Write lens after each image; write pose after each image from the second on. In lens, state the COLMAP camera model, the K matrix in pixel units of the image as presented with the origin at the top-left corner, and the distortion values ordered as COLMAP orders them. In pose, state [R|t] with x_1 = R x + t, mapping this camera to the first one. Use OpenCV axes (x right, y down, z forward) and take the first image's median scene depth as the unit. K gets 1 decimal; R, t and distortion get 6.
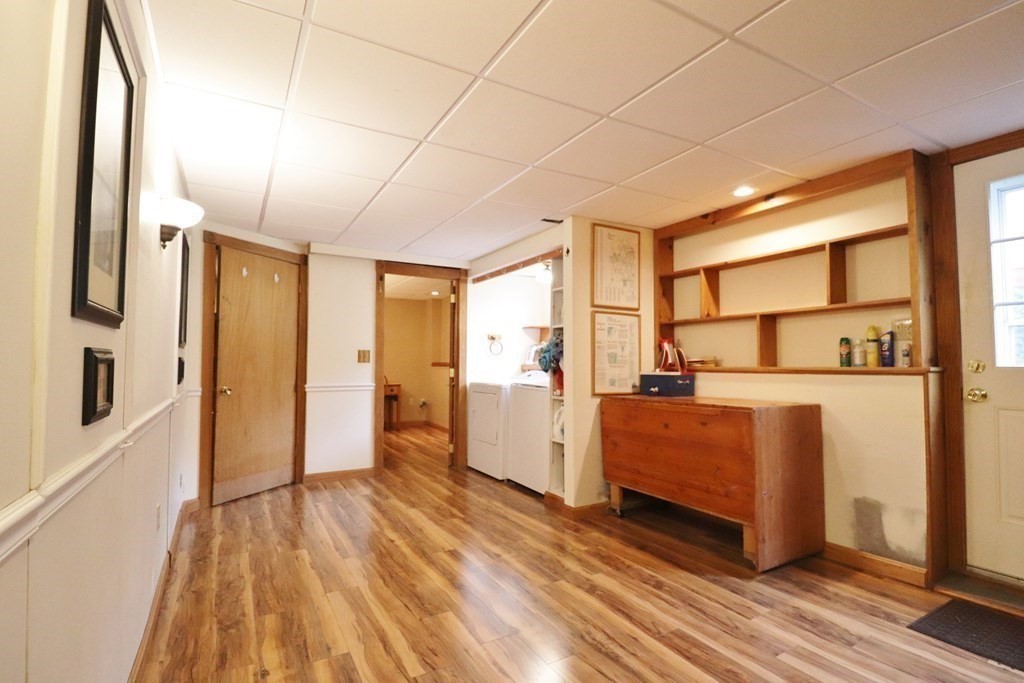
lens RADIAL K [[488.0, 0, 512.0], [0, 488.0, 341.5], [0, 0, 1]] dist [0.002137, -0.013373]
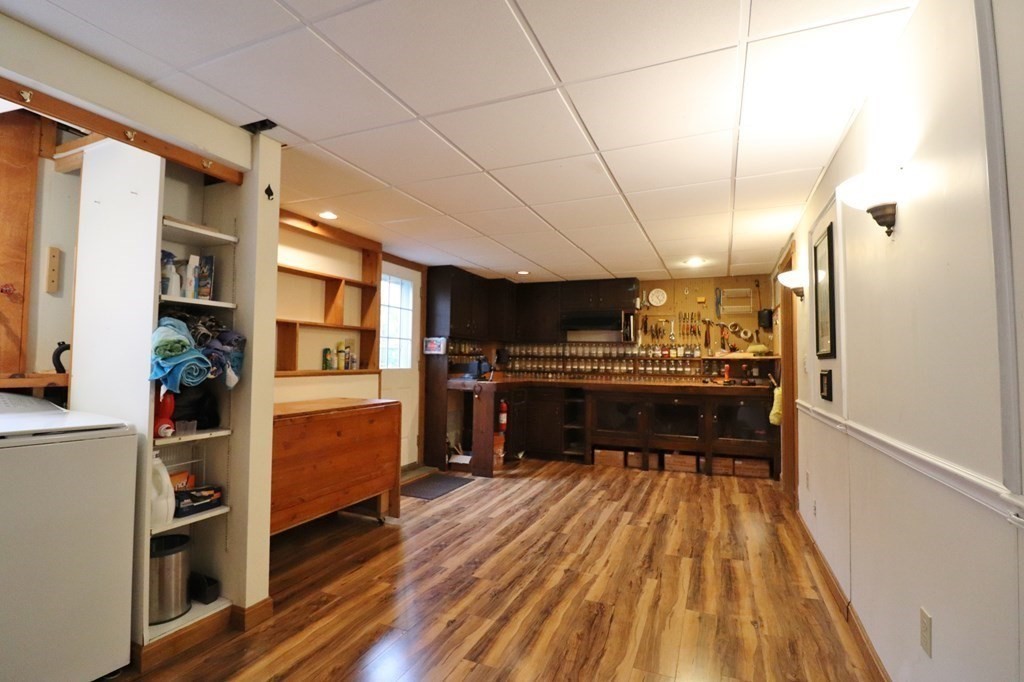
lens RADIAL K [[465.2, 0, 512.0], [0, 465.2, 341.0], [0, 0, 1]] dist [-0.008778, -0.000529]
pose [[-0.586878, 0.029686, 0.809131, -0.907841], [-0.047012, 0.996392, -0.070655, 0.054082], [-0.808310, -0.079505, -0.583365, 1.816758]]
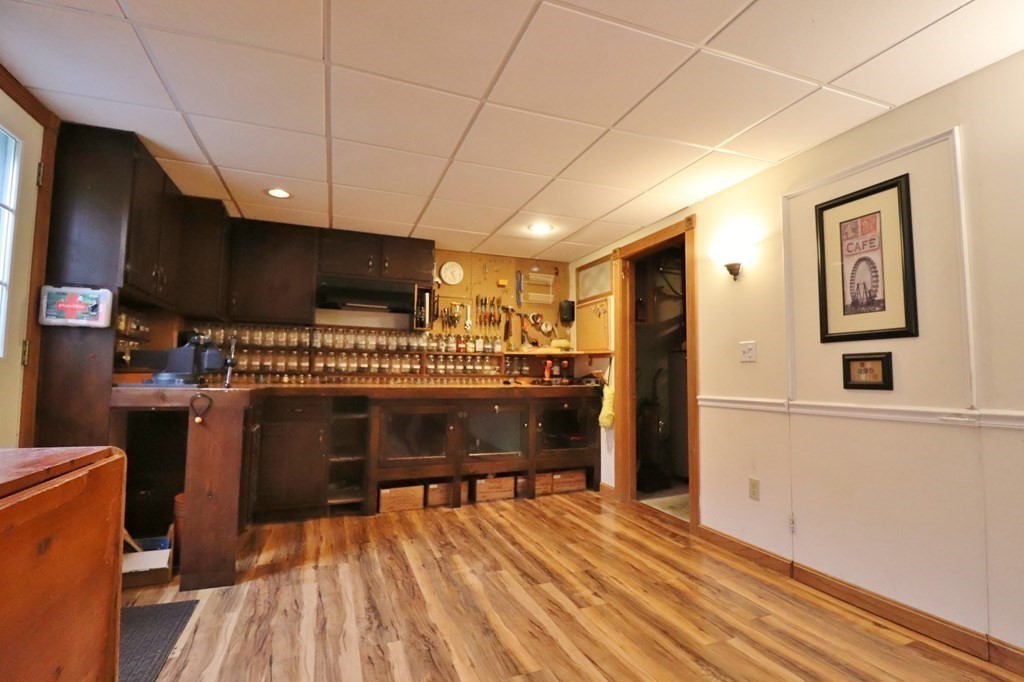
lens RADIAL K [[488.0, 0, 512.0], [0, 488.0, 341.0], [0, 0, 1]] dist [0.002137, -0.013373]
pose [[-0.986332, 0.004713, 0.164702, 0.115639], [-0.014112, 0.993502, -0.112936, 0.106235], [-0.164164, -0.113716, -0.979856, 1.618722]]
